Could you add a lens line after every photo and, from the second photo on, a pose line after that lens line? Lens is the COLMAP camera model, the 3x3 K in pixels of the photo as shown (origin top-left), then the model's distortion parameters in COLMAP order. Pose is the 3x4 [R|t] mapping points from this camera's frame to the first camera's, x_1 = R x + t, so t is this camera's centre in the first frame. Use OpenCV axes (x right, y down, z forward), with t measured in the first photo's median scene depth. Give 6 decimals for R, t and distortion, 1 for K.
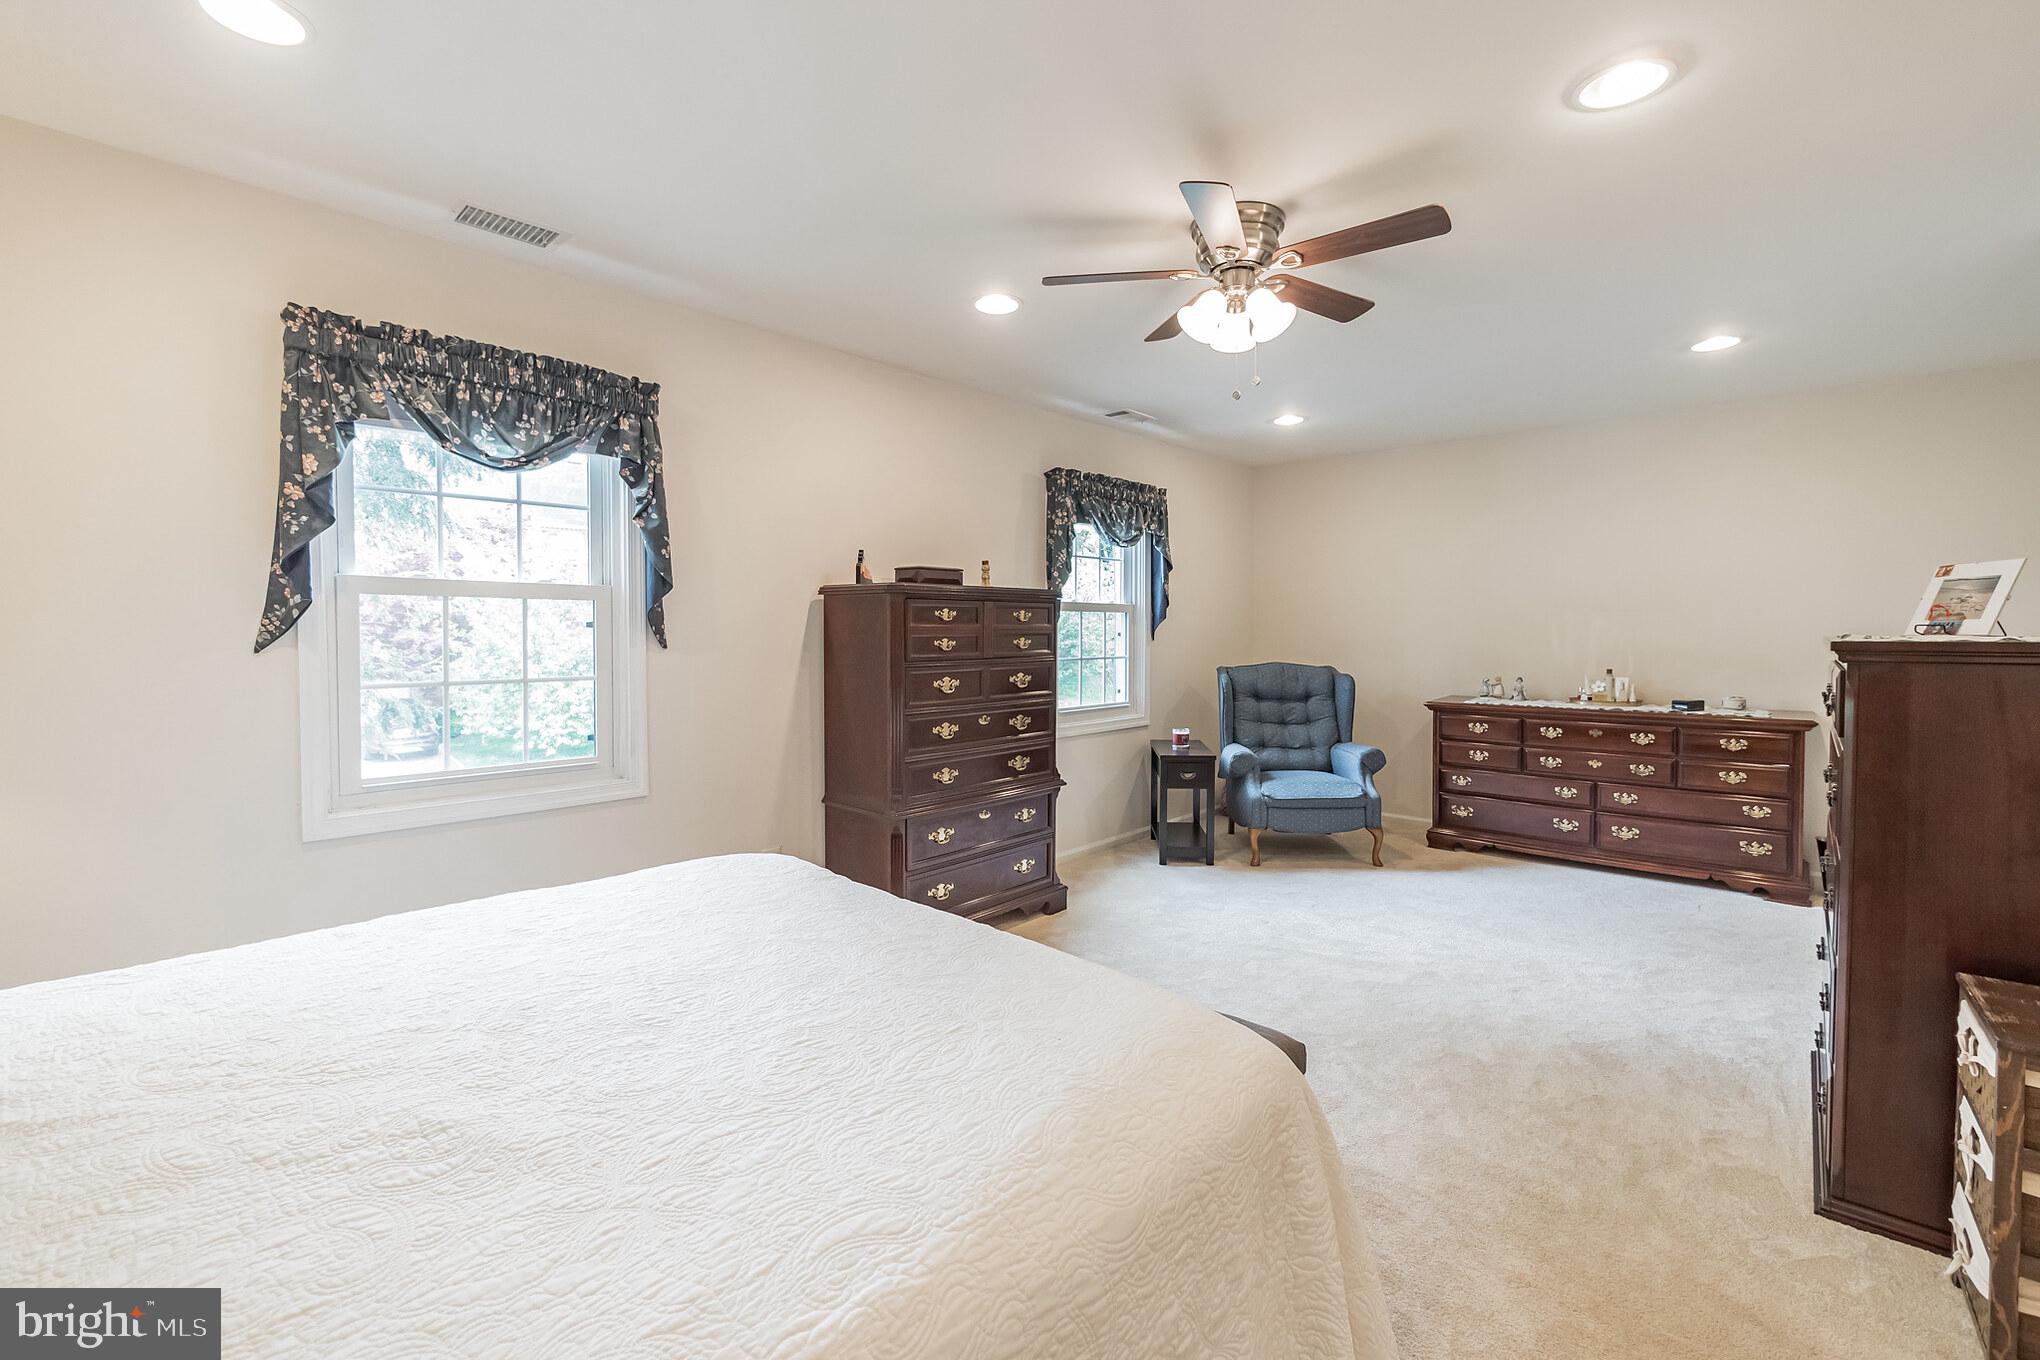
lens RADIAL K [[847.7, 0, 993.3], [0, 847.7, 644.2], [0, 0, 1]] dist [0.001182, 0.000126]
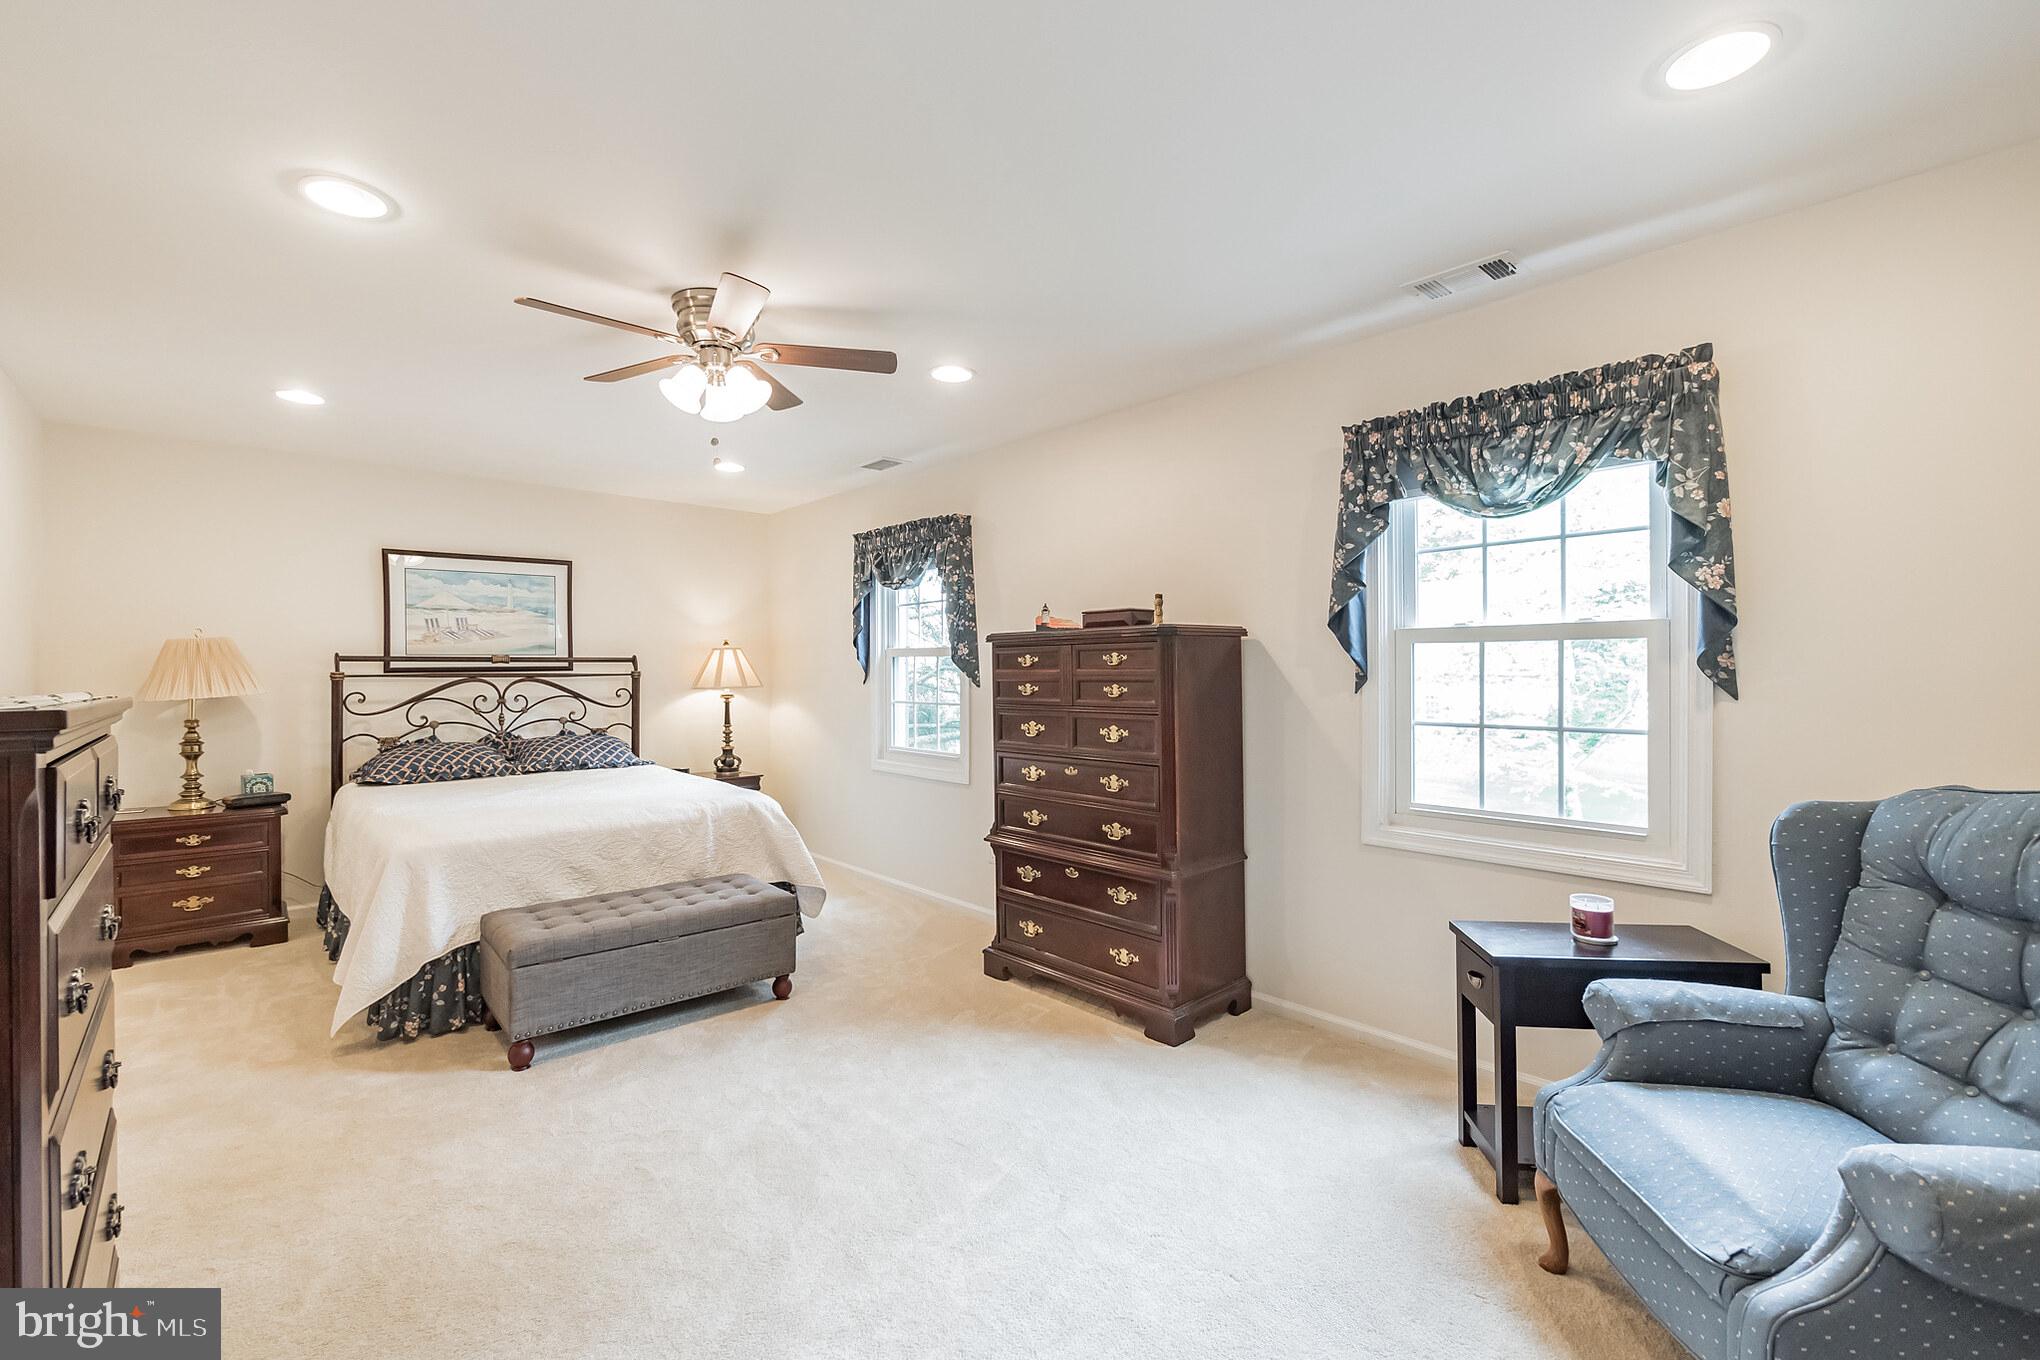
lens RADIAL K [[871.0, 0, 1002.8], [0, 871.0, 674.9], [0, 0, 1]] dist [0.002992, 0.000599]
pose [[-0.067536, 0.002688, -0.997713, 0.735301], [-0.017199, 0.999845, 0.003858, -0.015246], [0.997569, 0.017420, -0.067479, 0.757695]]
